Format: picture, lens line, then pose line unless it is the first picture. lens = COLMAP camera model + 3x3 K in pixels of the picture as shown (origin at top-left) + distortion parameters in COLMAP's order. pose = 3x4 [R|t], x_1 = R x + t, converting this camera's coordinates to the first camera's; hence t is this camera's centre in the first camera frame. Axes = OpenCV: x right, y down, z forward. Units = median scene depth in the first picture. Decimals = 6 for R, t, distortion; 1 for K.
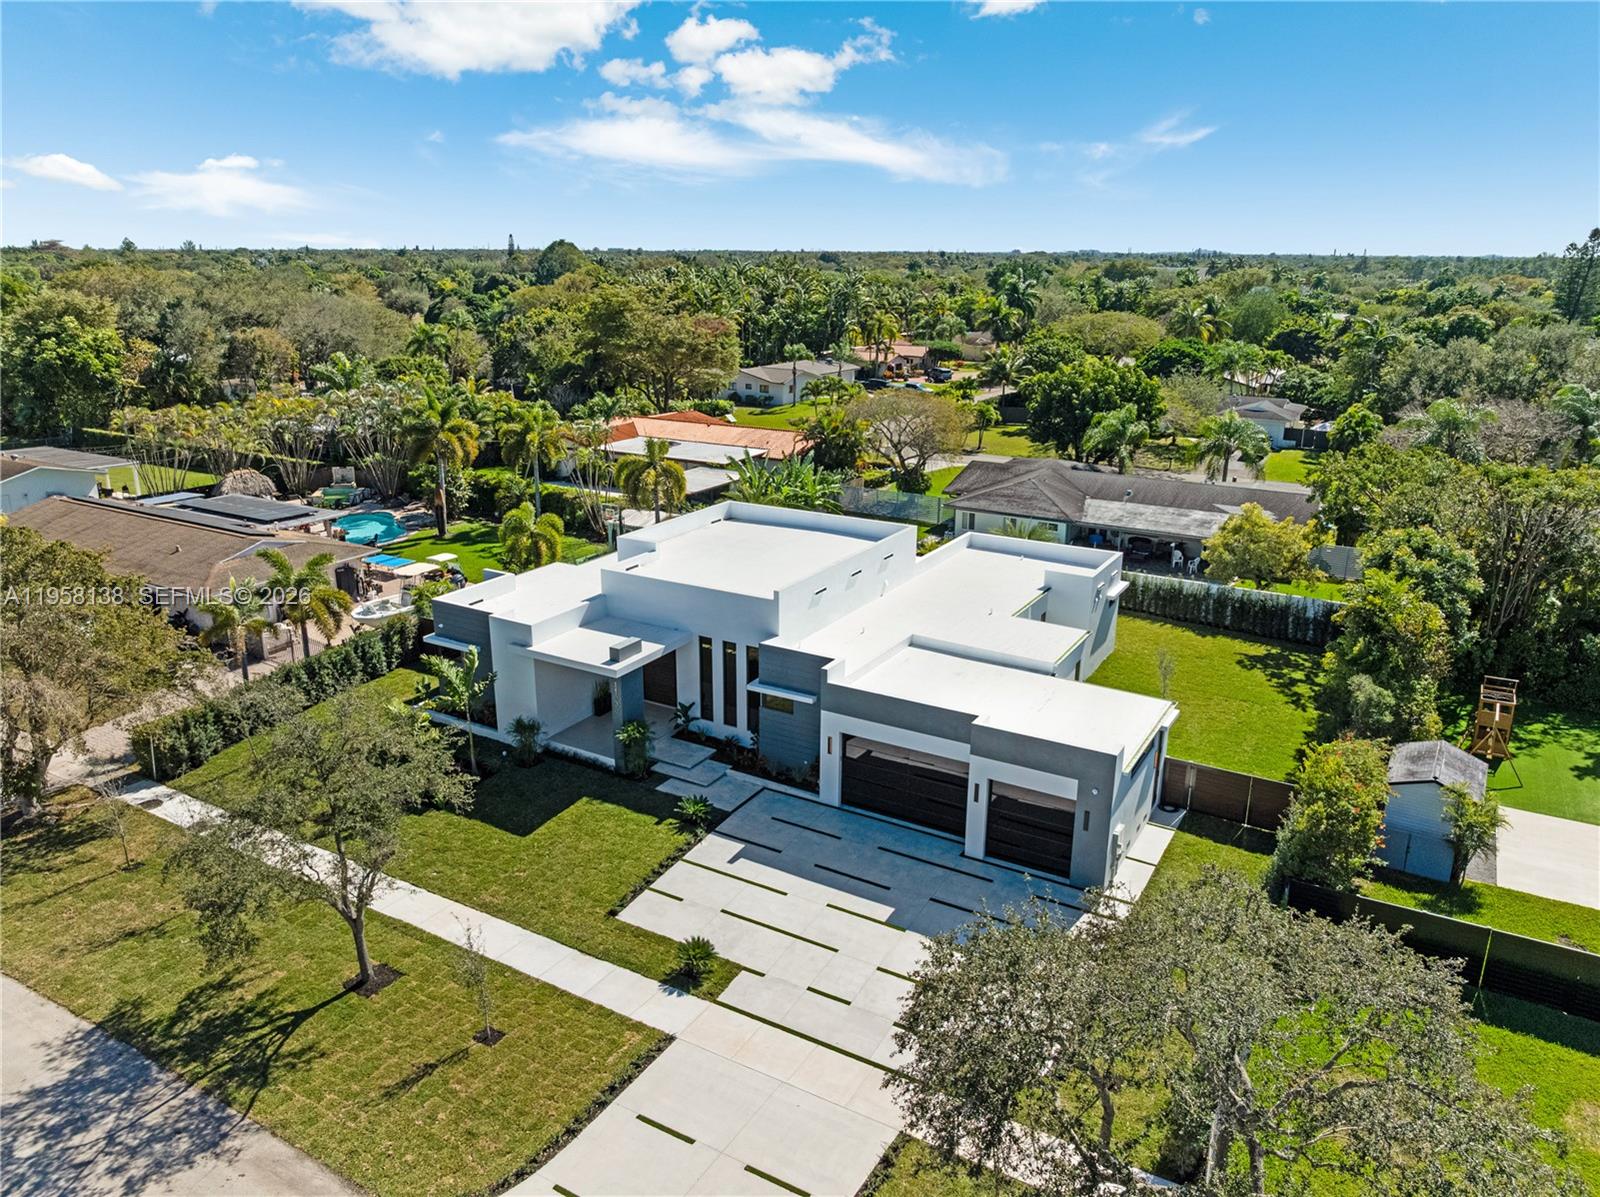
lens RADIAL K [[1125.7, 0, 804.4], [0, 1125.7, 605.3], [0, 0, 1]] dist [-0.022756, 0.007102]
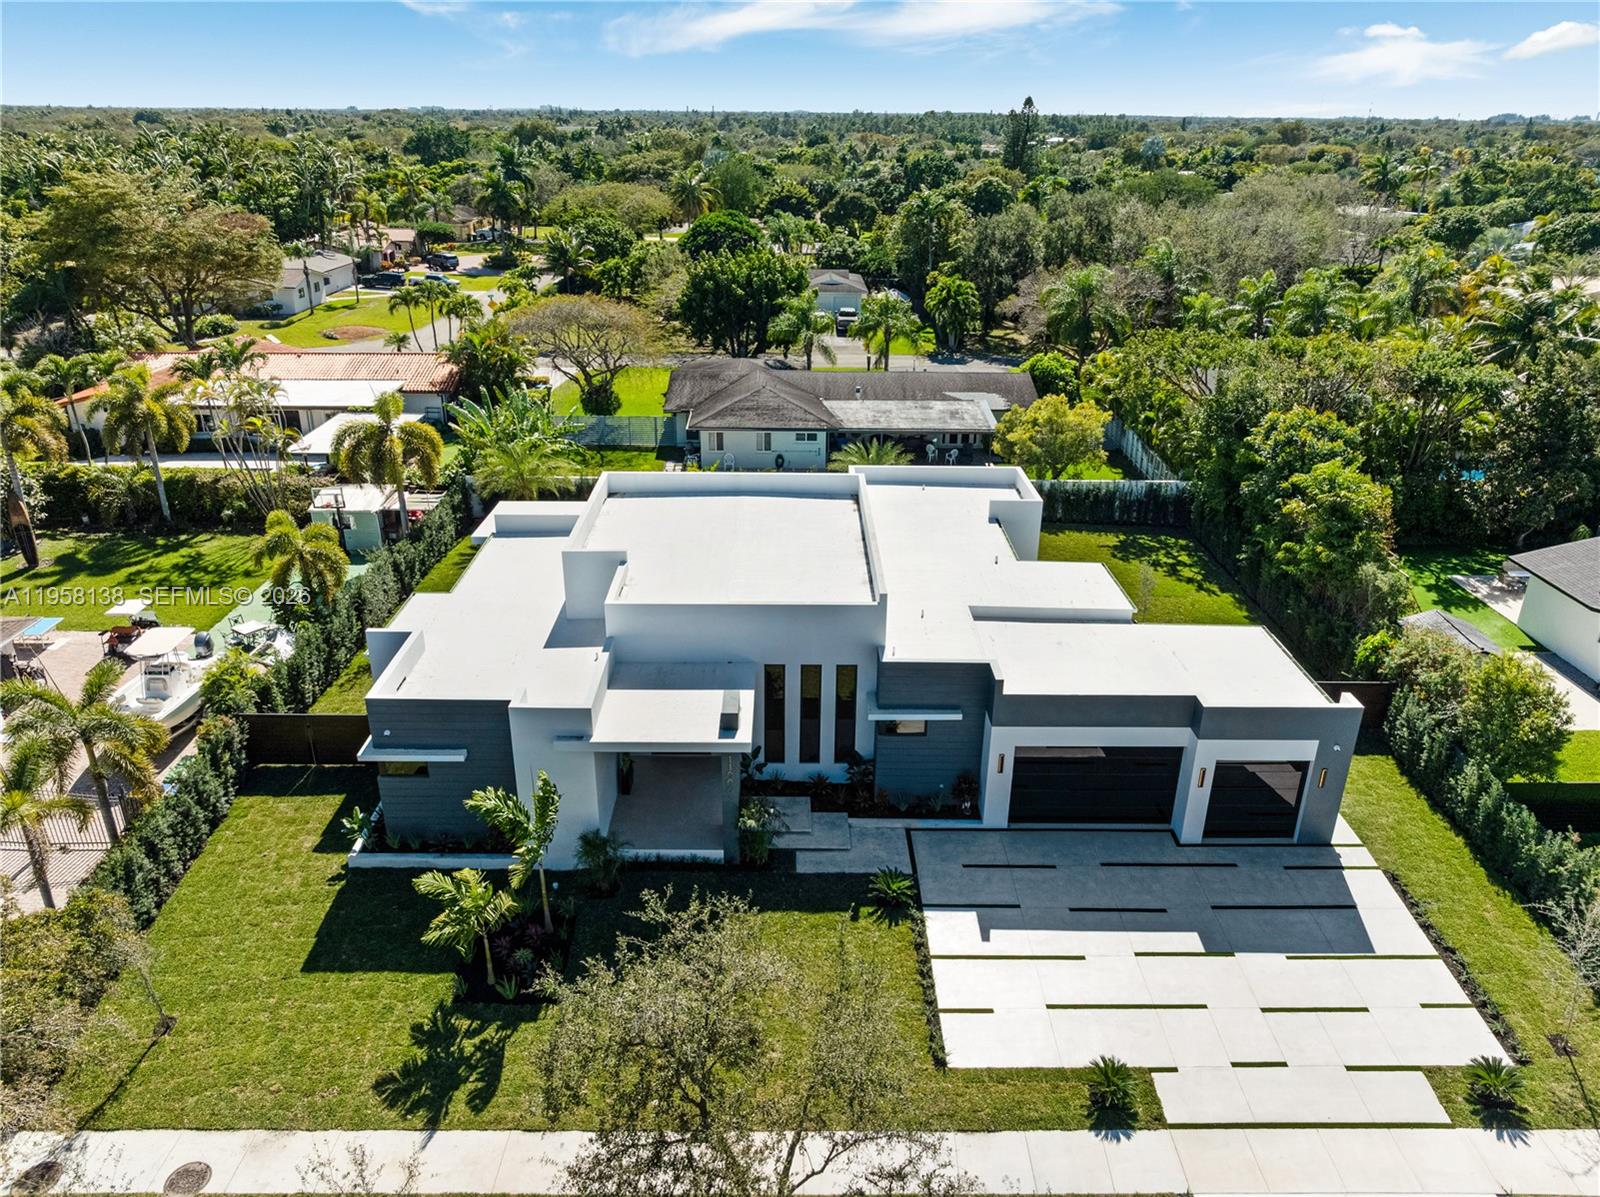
lens RADIAL K [[1125.7, 0, 807.9], [0, 1125.7, 599.6], [0, 0, 1]] dist [-0.022756, 0.007102]
pose [[0.857285, -0.200686, 0.474117, -0.454458], [0.147915, 0.978082, 0.146551, -0.134503], [-0.493136, -0.055507, 0.868180, 0.325546]]
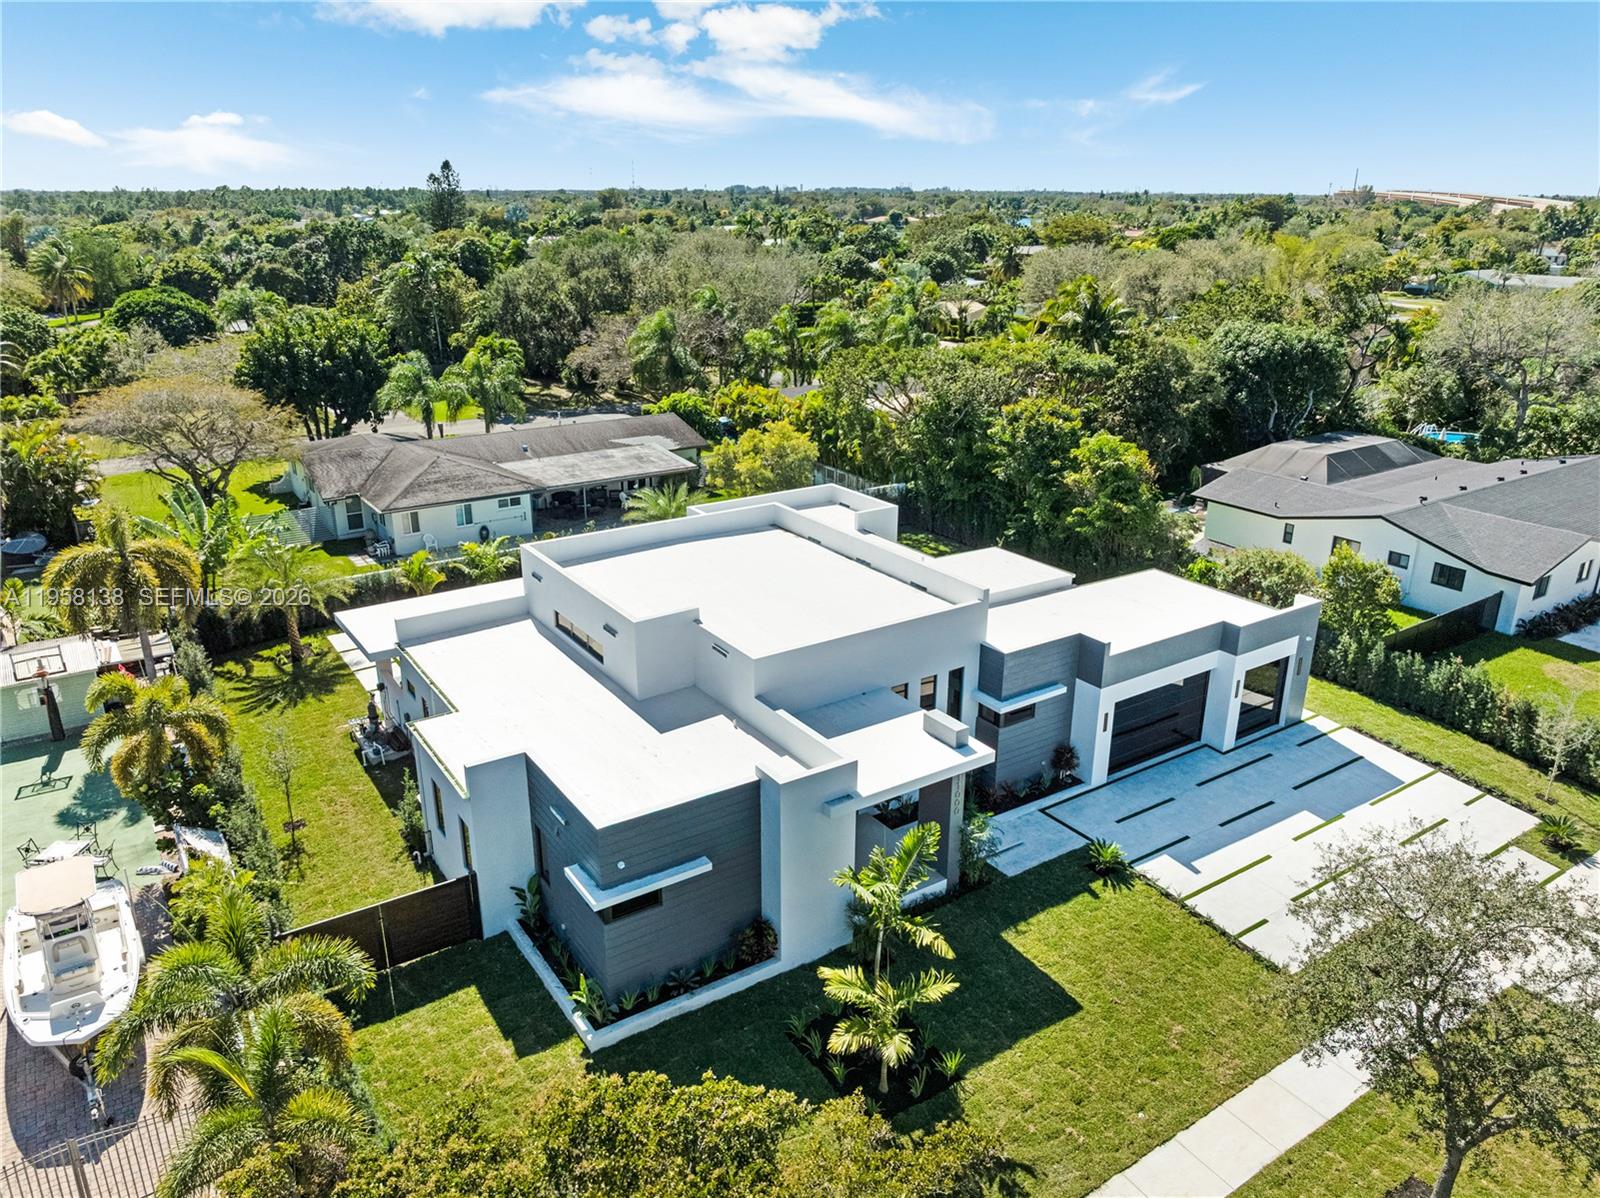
lens RADIAL K [[1125.7, 0, 798.9], [0, 1125.7, 588.5], [0, 0, 1]] dist [-0.022756, 0.007102]
pose [[0.435570, -0.302191, 0.847915, -0.785035], [0.268374, 0.942722, 0.198117, -0.214003], [-0.859217, 0.141264, 0.491722, 0.711414]]
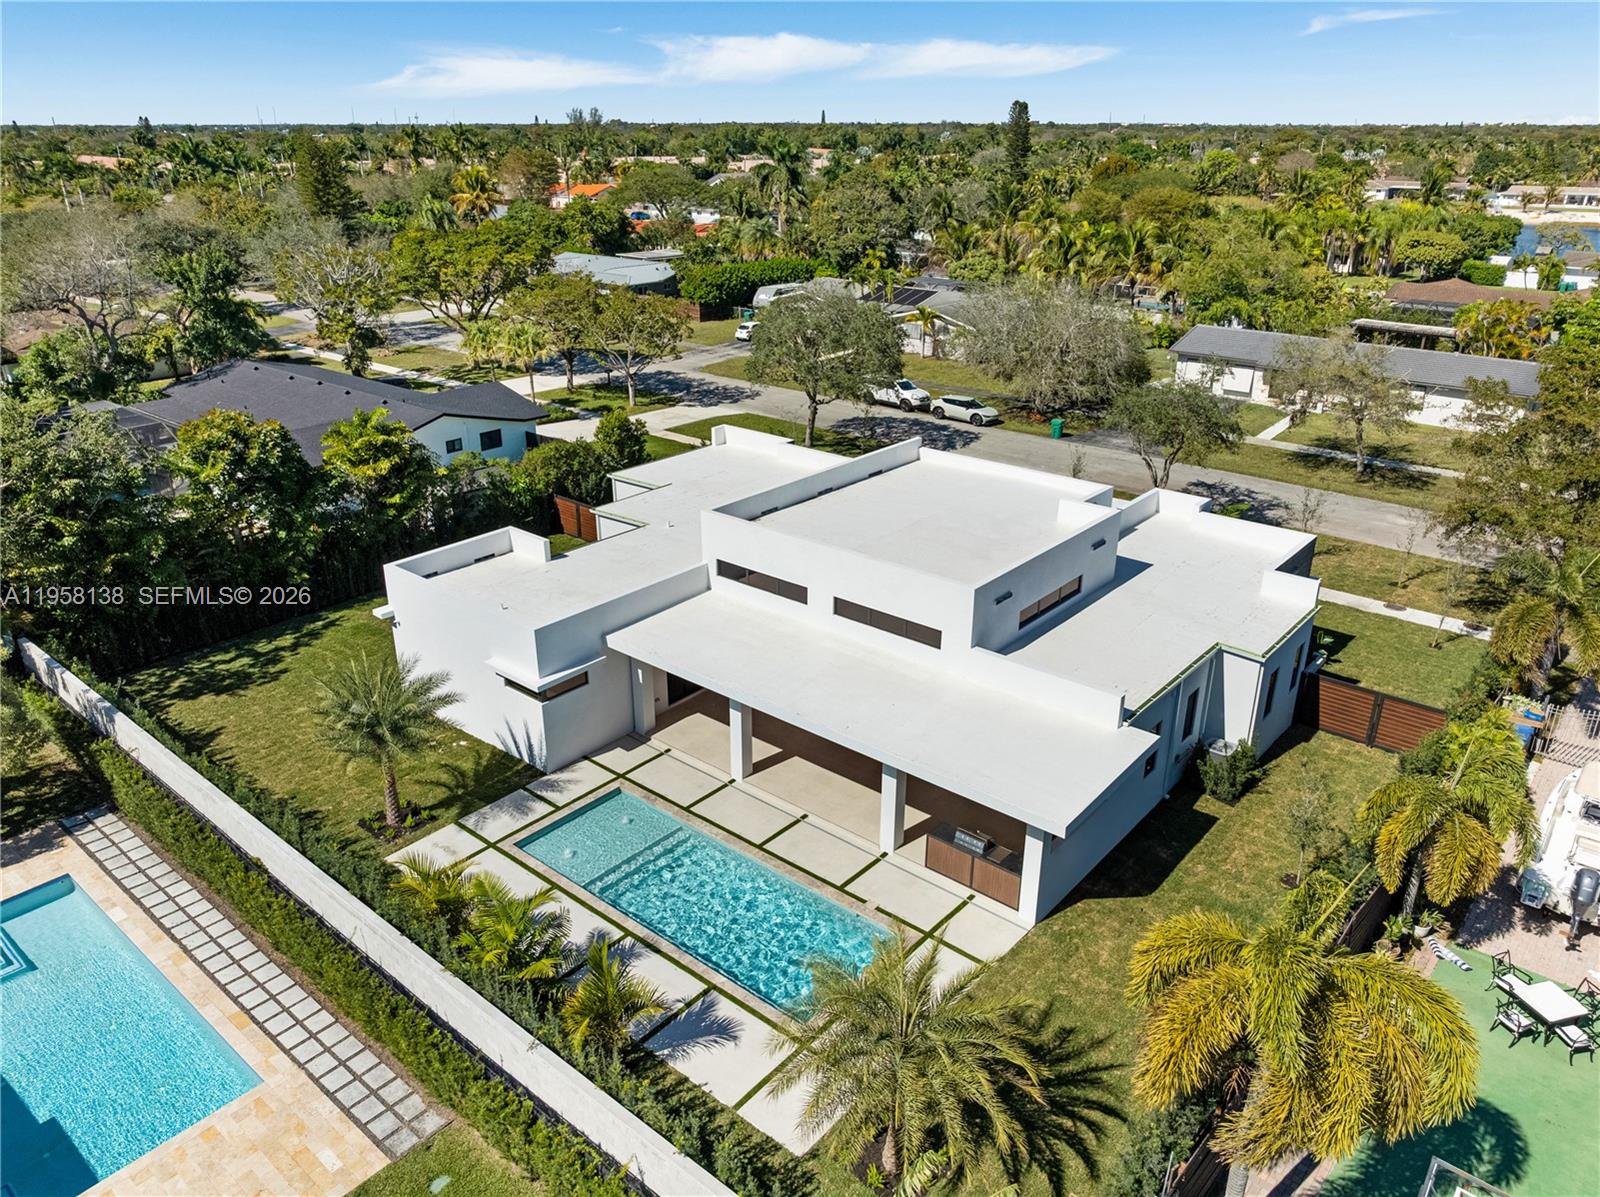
lens RADIAL K [[1125.7, 0, 803.4], [0, 1125.7, 603.6], [0, 0, 1]] dist [-0.022756, 0.007102]
pose [[-0.985555, -0.073107, 0.152764, -0.091750], [0.044033, 0.760390, 0.647972, -0.598534], [-0.163531, 0.645339, -0.746187, 1.930926]]
